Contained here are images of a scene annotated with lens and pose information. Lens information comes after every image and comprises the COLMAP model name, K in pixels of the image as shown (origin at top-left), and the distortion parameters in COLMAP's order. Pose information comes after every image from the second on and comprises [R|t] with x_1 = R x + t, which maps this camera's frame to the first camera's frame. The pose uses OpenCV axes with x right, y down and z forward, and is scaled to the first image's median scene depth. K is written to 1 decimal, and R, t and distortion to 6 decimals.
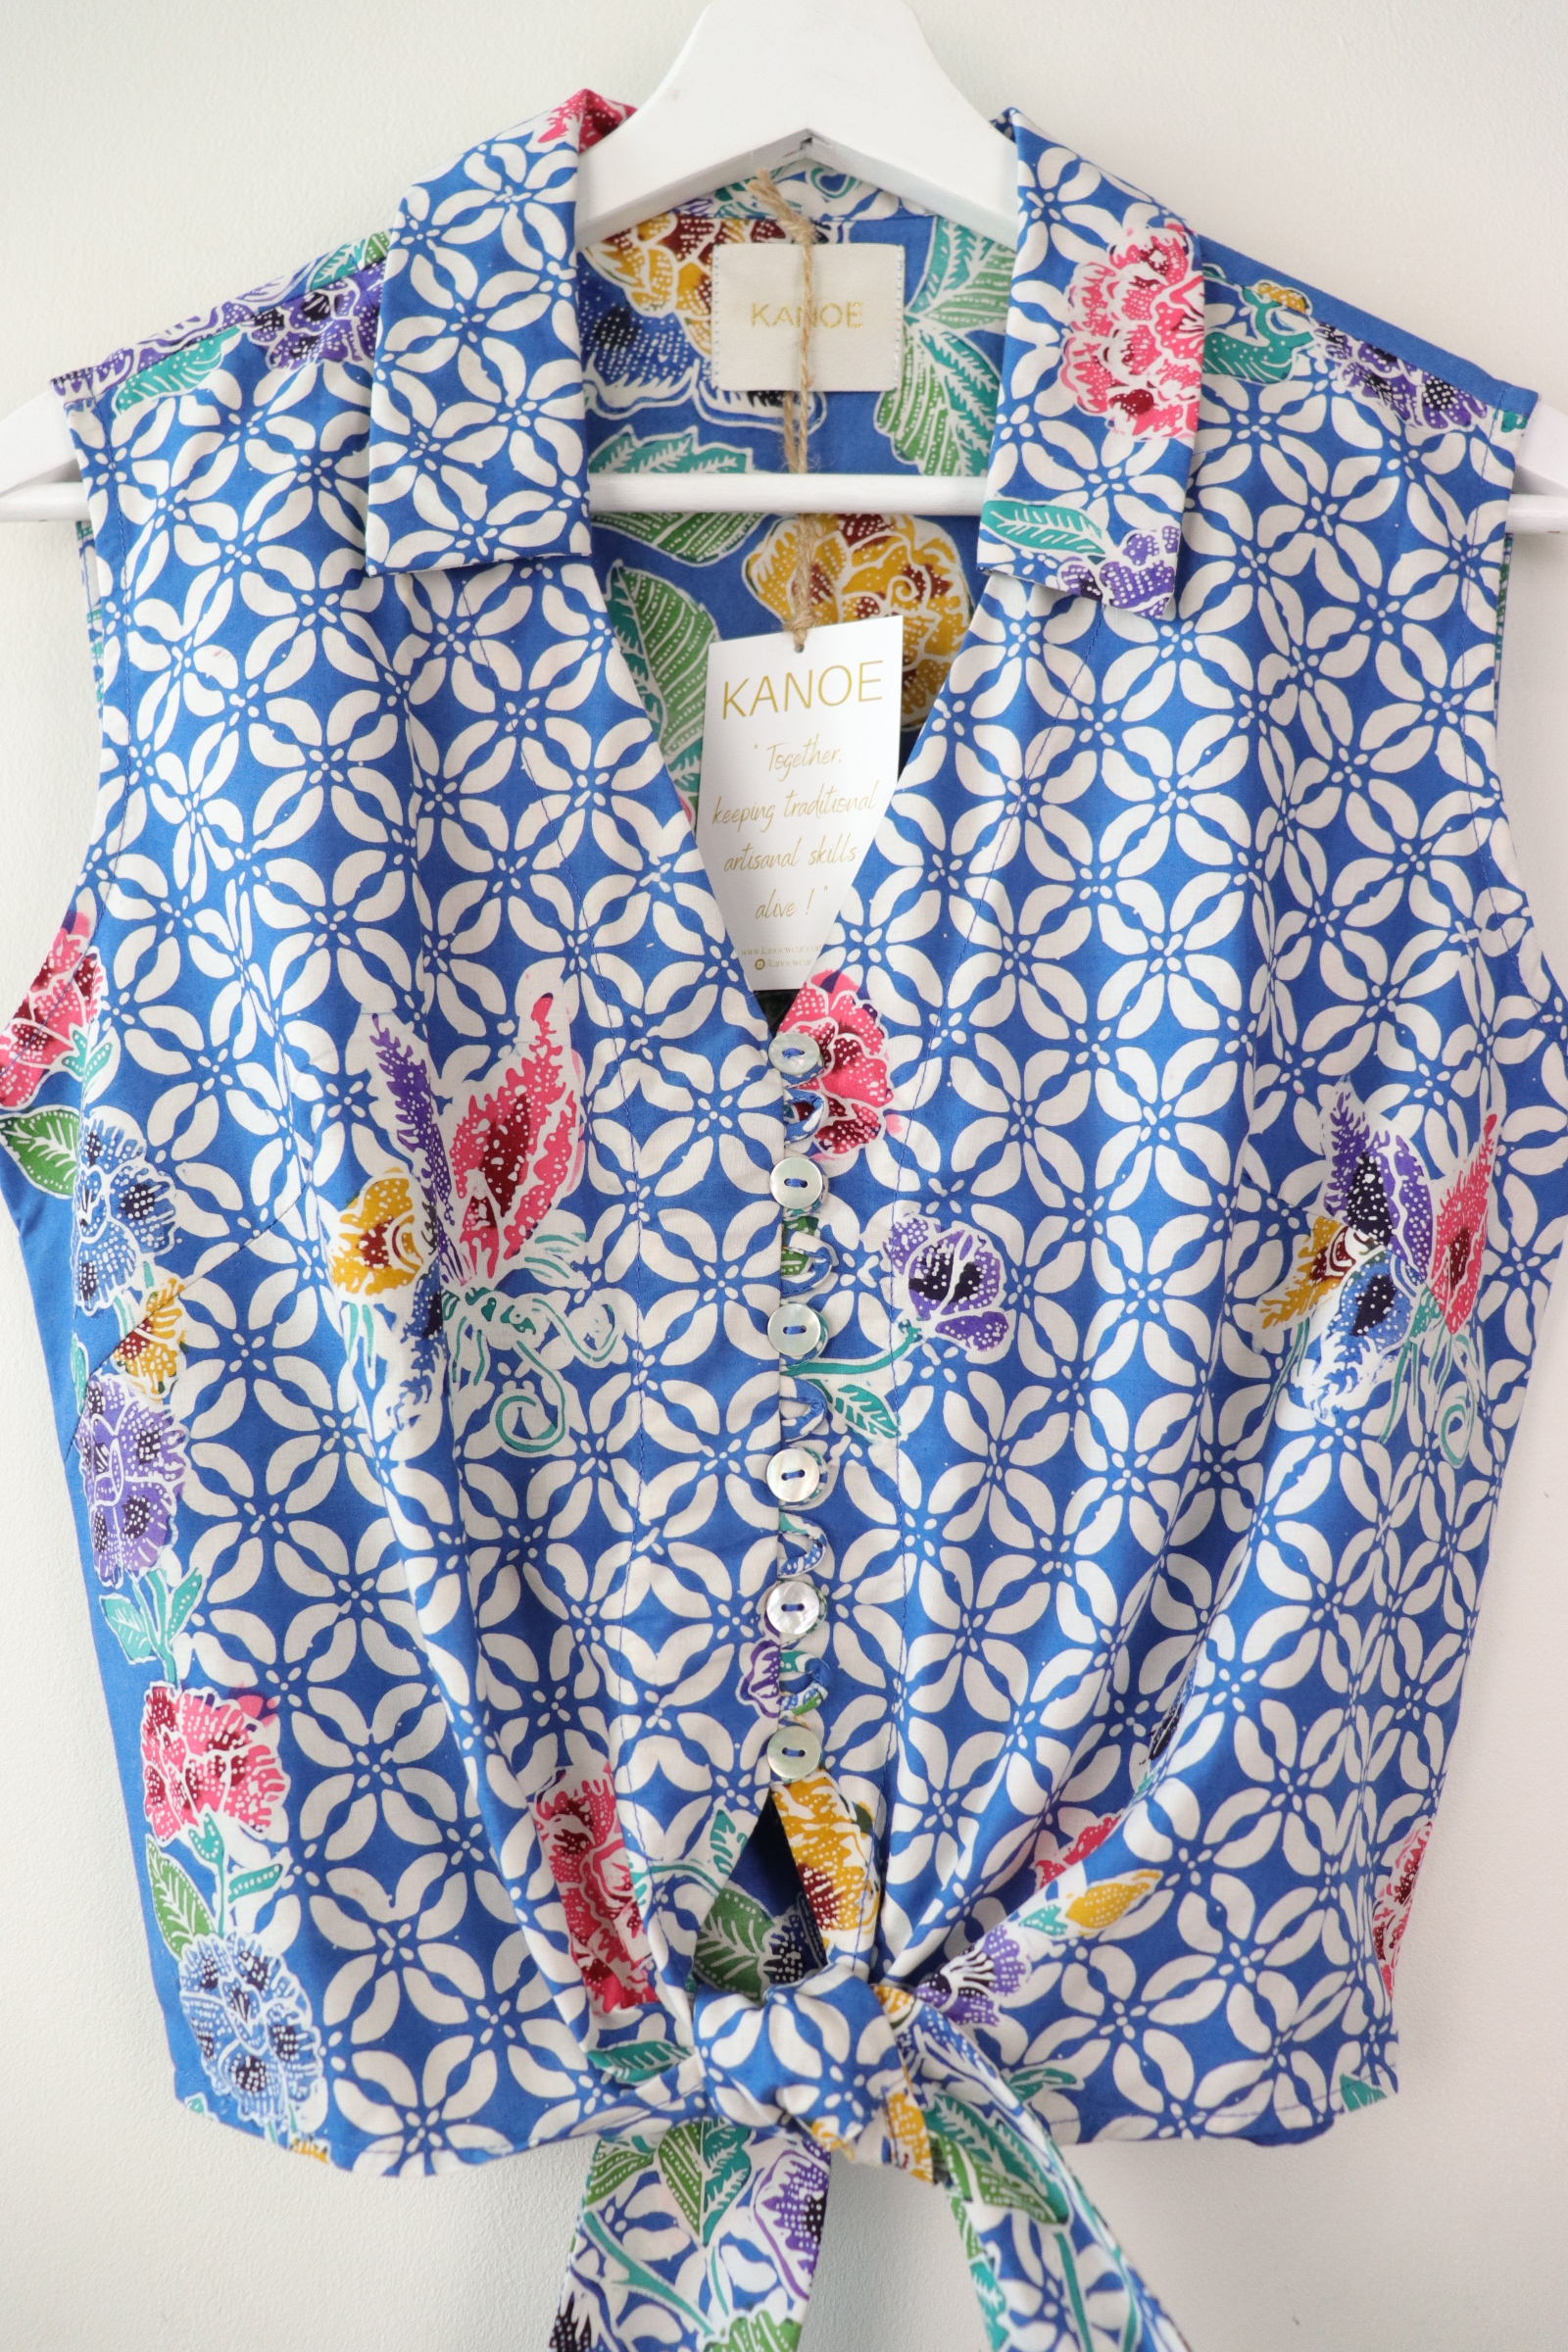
lens RADIAL K [[1942.5, 0, 779.6], [0, 1942.5, 1157.6], [0, 0, 1]] dist [-0.195721, 0.175331]
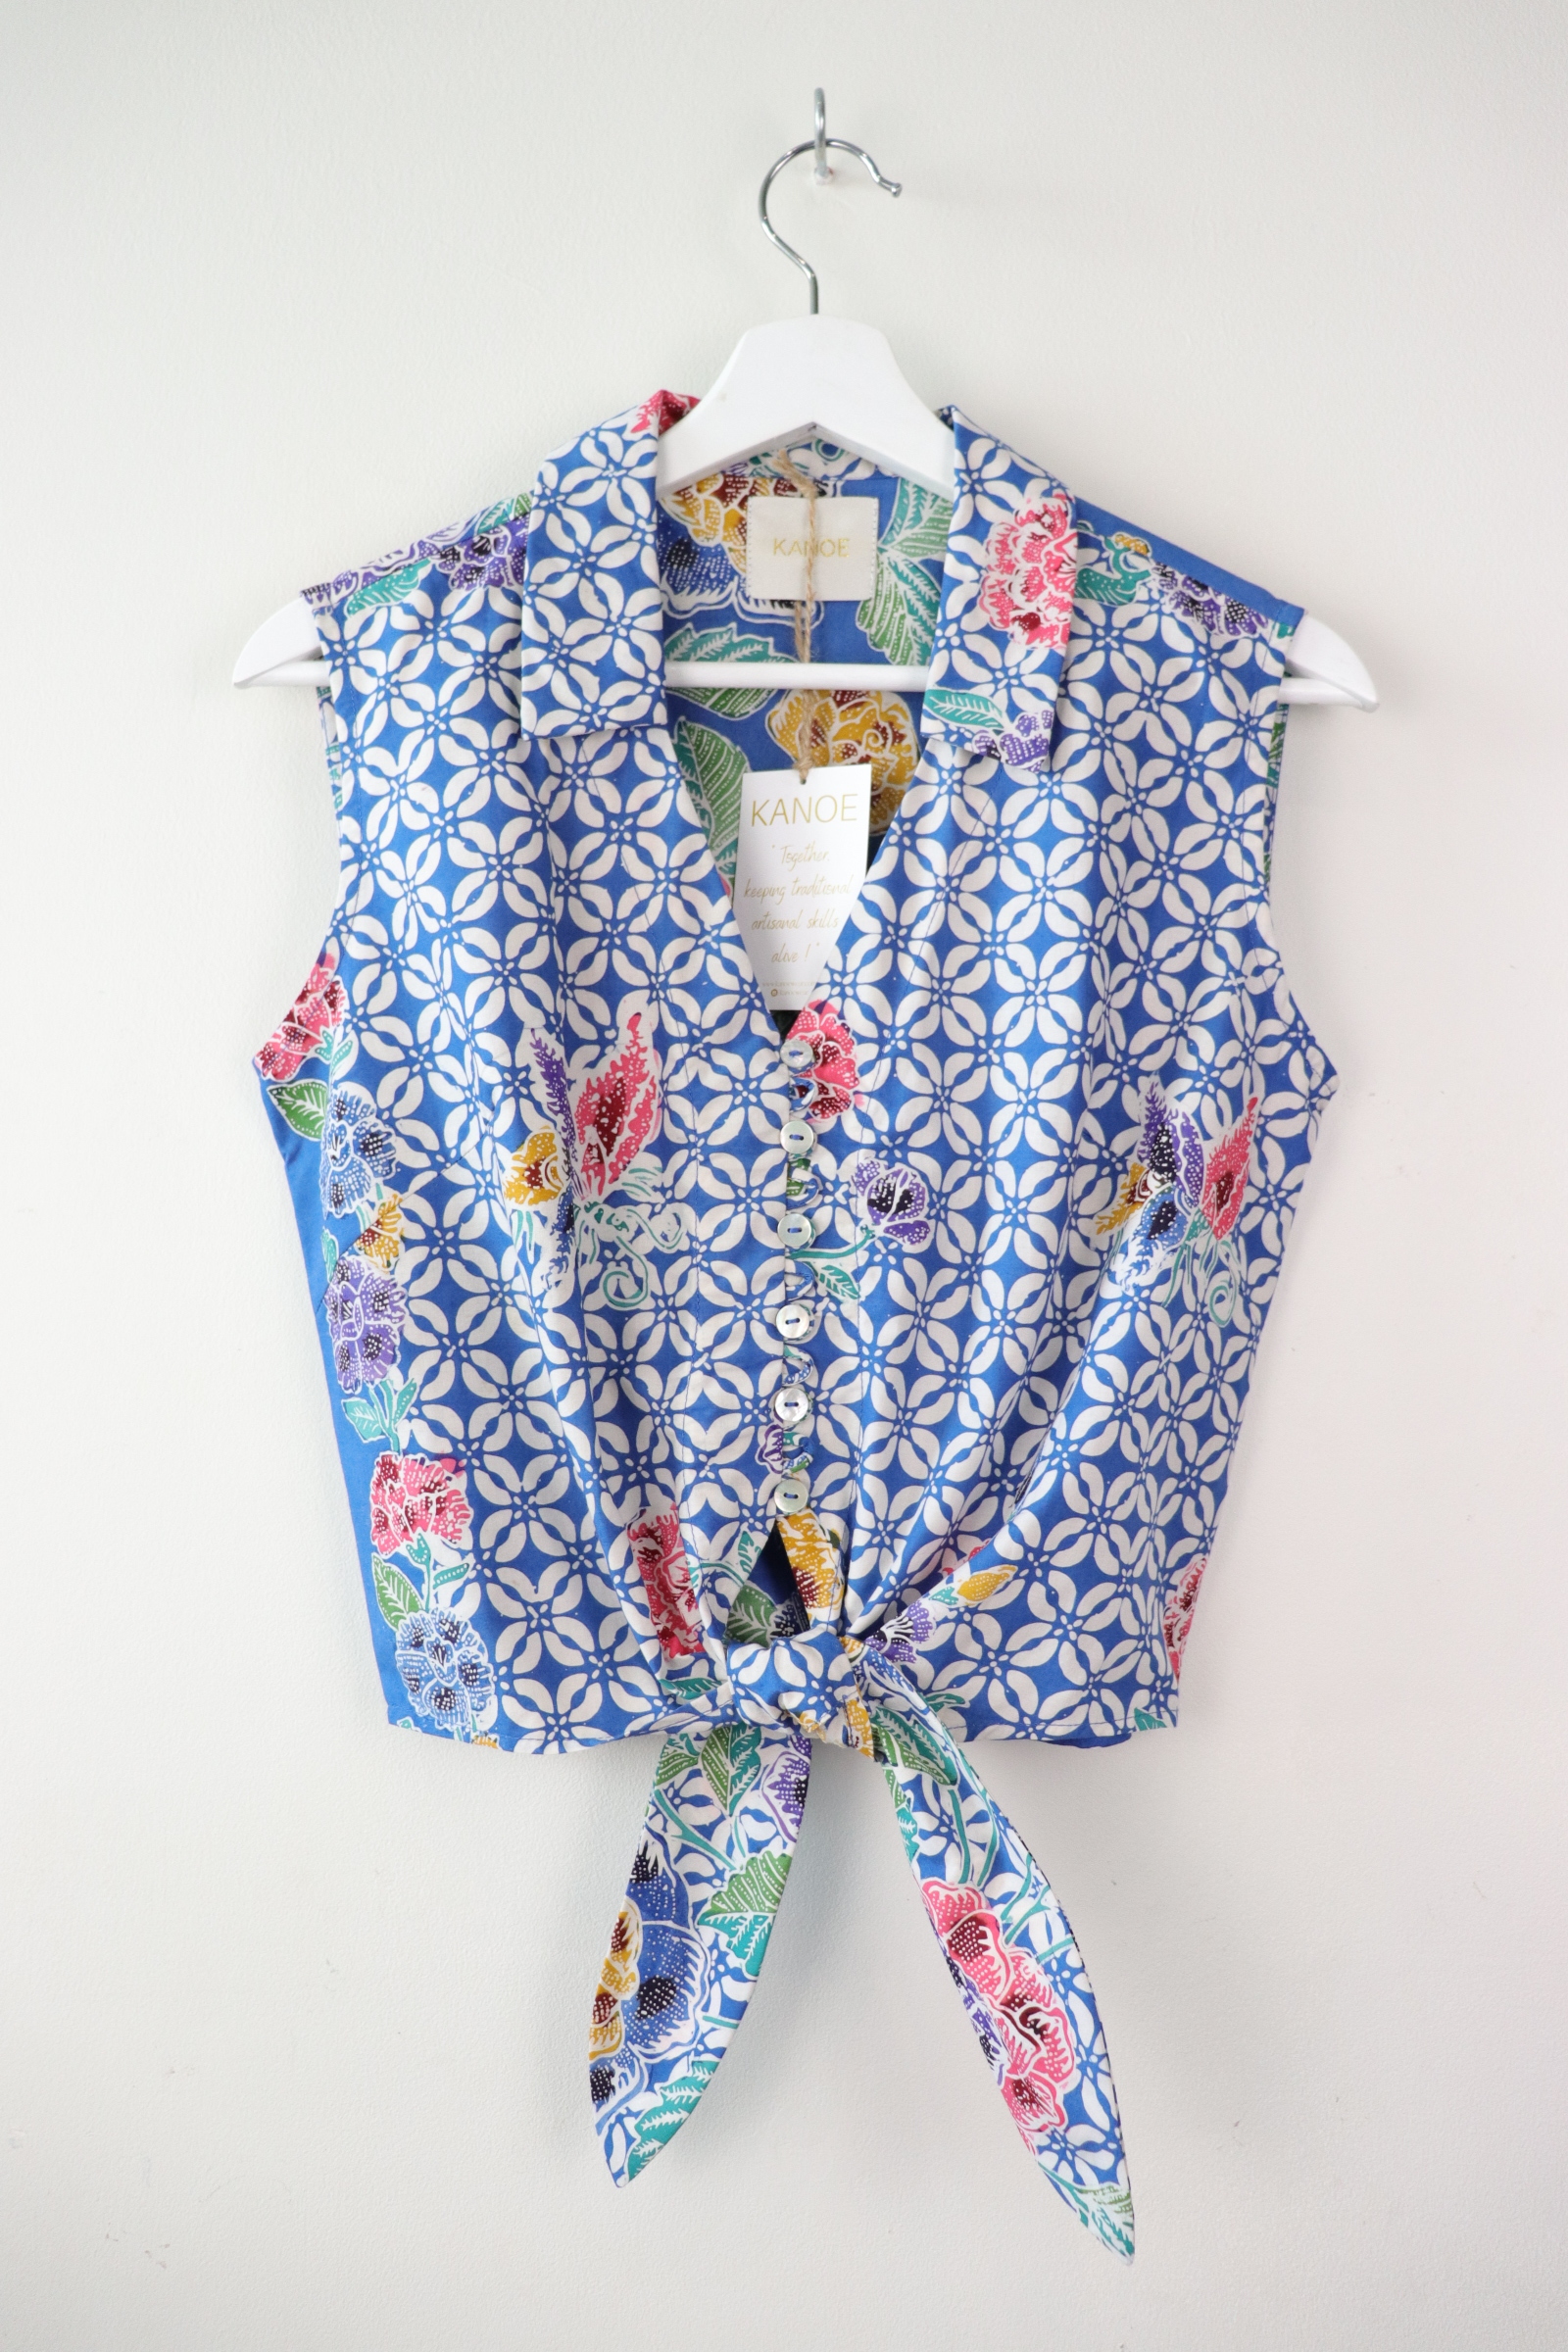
lens RADIAL K [[1942.5, 0, 779.6], [0, 1942.5, 1157.6], [0, 0, 1]] dist [-0.195721, 0.175331]
pose [[0.999930, 0.011806, 0.001194, -0.006983], [-0.011845, 0.999132, 0.039926, -0.032714], [-0.000722, -0.039937, 0.999202, -0.565151]]
